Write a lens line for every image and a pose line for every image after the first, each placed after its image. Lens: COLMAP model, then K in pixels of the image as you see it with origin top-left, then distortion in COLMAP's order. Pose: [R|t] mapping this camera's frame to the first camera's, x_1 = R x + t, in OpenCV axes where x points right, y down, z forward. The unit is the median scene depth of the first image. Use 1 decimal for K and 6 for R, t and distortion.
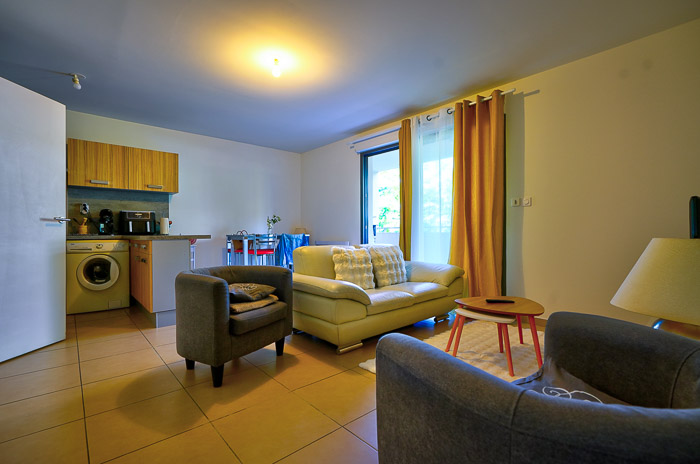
lens RADIAL K [[324.2, 0, 352.3], [0, 324.2, 236.5], [0, 0, 1]] dist [-0.001677, -0.000087]
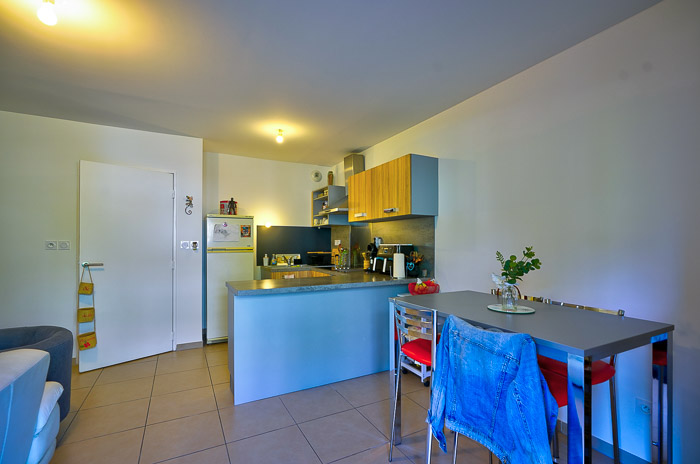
lens RADIAL K [[324.2, 0, 352.3], [0, 324.2, 236.5], [0, 0, 1]] dist [-0.001677, -0.000087]
pose [[-0.238144, -0.014697, -0.971119, 0.119471], [-0.010884, 0.999863, -0.012463, -0.086533], [0.971169, 0.007601, -0.238271, 1.101582]]
